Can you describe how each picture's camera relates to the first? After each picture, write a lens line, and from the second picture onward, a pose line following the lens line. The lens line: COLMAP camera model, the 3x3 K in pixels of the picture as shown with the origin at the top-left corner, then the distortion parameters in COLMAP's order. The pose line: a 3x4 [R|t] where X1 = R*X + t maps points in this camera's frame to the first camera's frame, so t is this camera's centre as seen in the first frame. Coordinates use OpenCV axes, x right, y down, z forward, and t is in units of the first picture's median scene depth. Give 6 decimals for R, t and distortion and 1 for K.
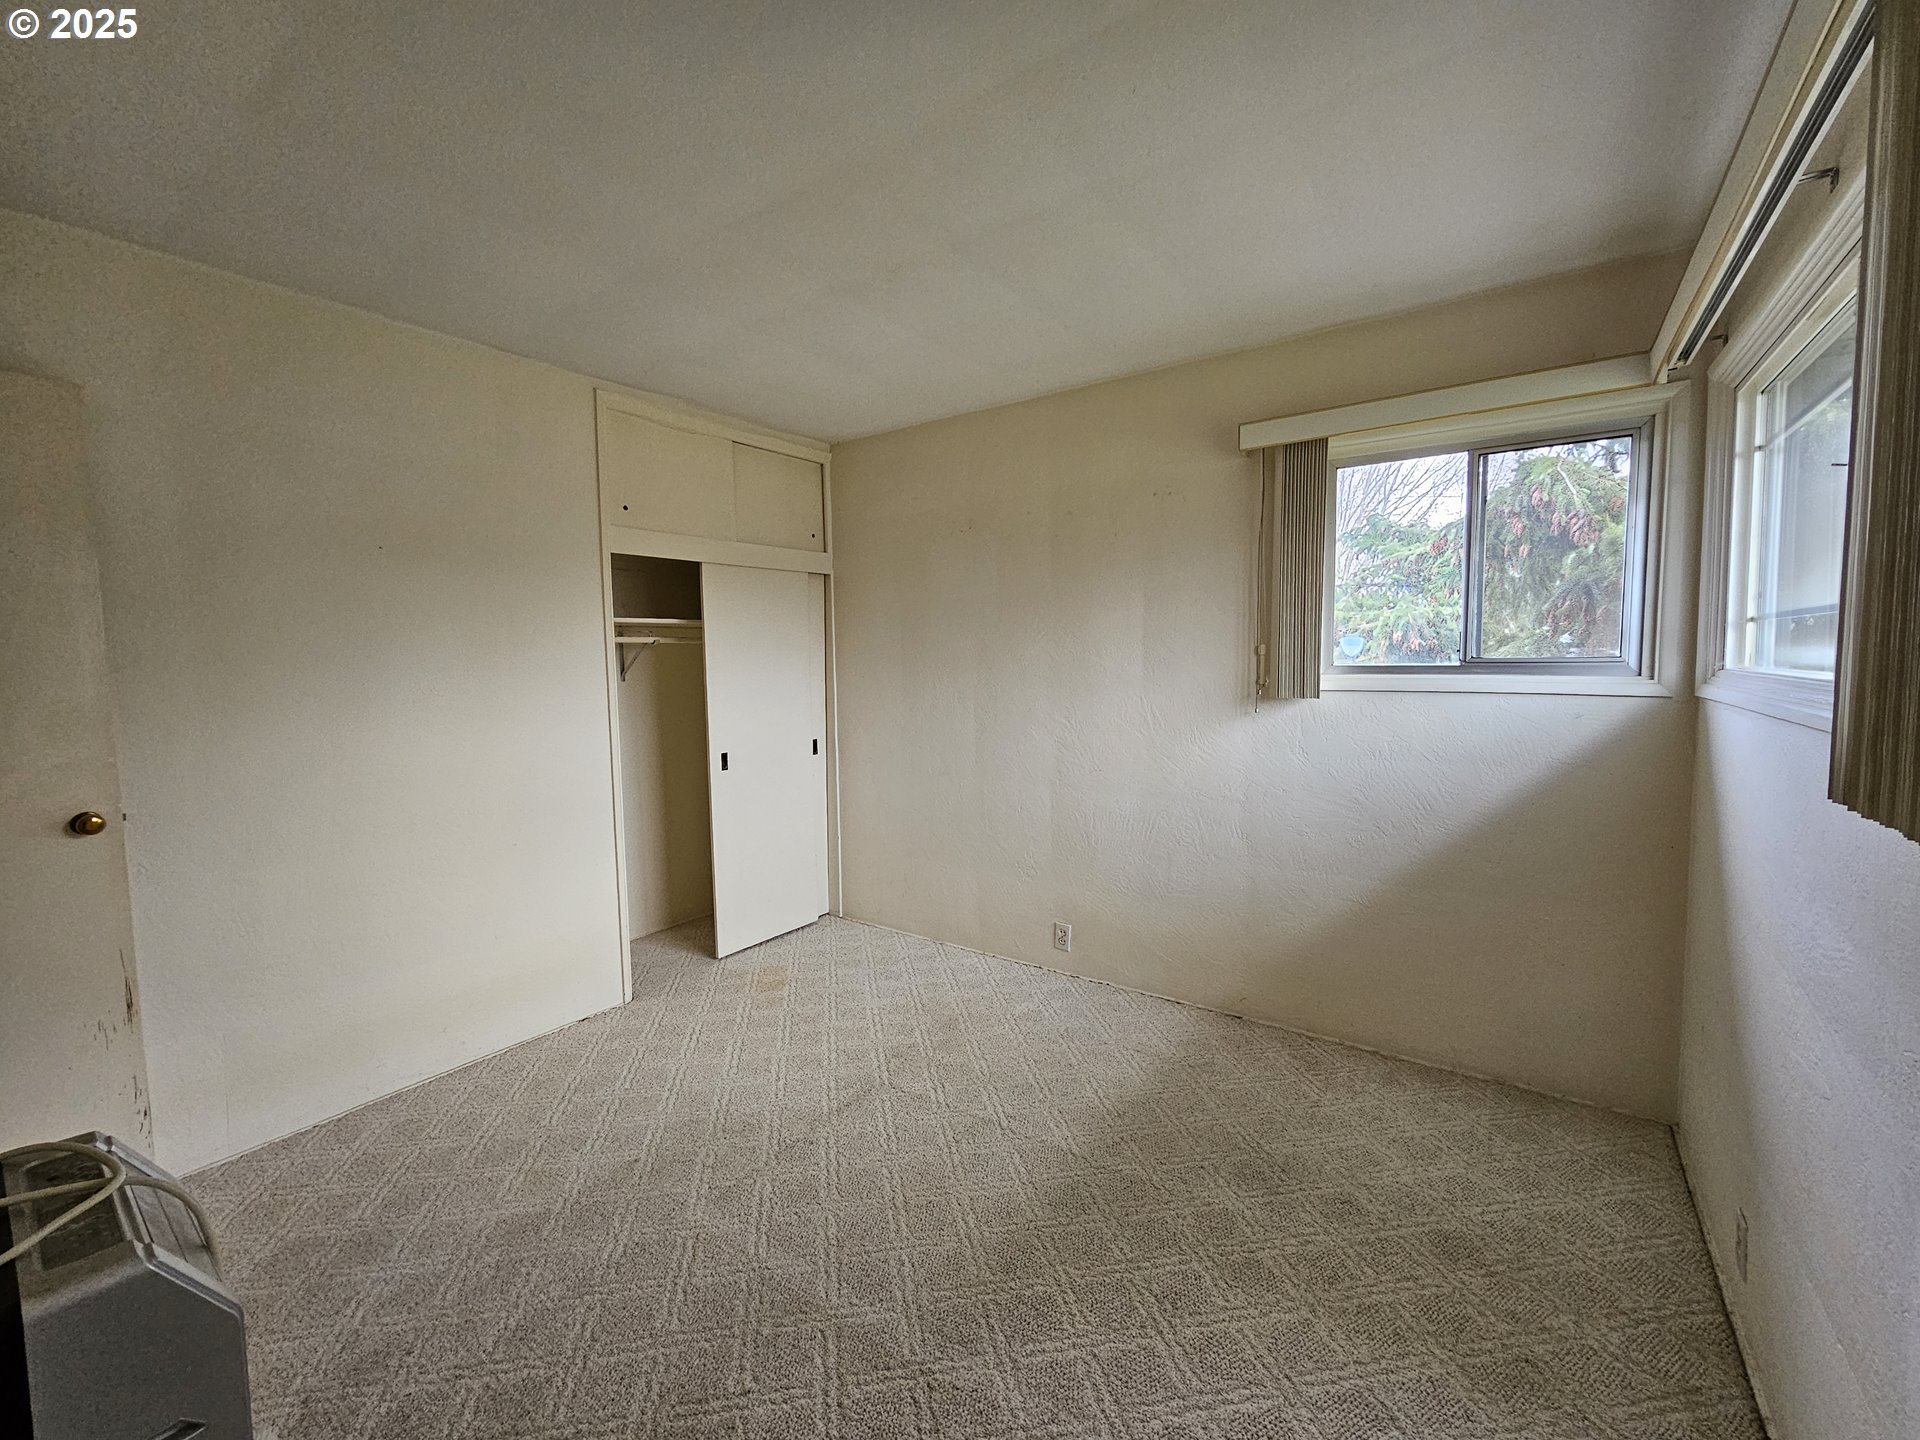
lens RADIAL K [[785.7, 0, 965.7], [0, 785.7, 715.8], [0, 0, 1]] dist [-0.002831, 0.000307]
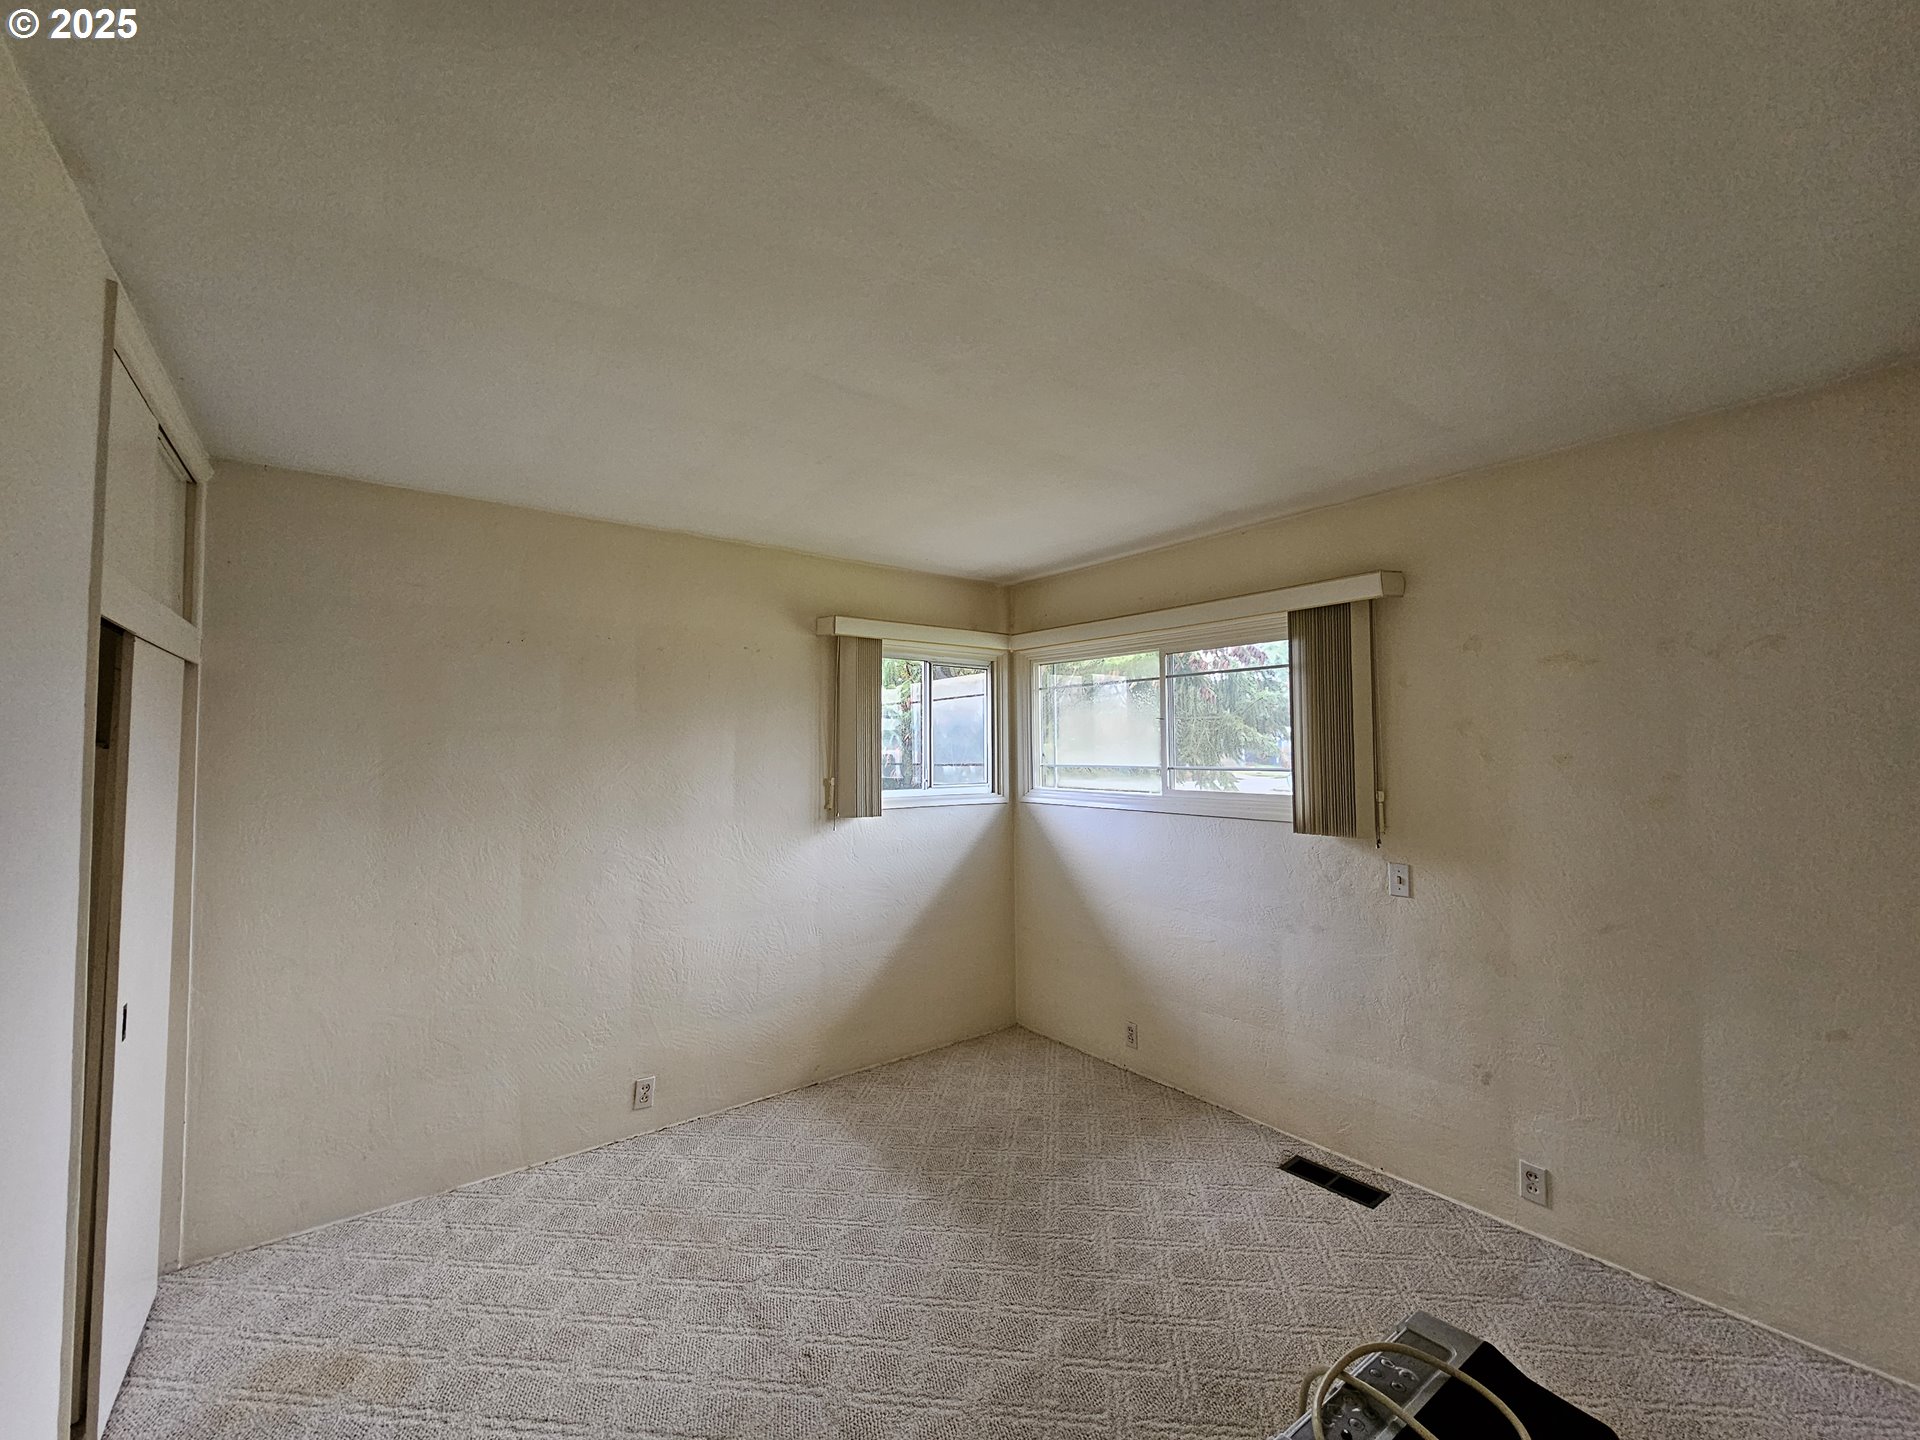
lens RADIAL K [[785.7, 0, 965.7], [0, 785.7, 715.8], [0, 0, 1]] dist [-0.002831, 0.000307]
pose [[0.283162, 0.055222, 0.957481, -0.851105], [0.073029, 0.994201, -0.078937, -0.076125], [-0.956288, 0.092276, 0.277487, 0.422649]]
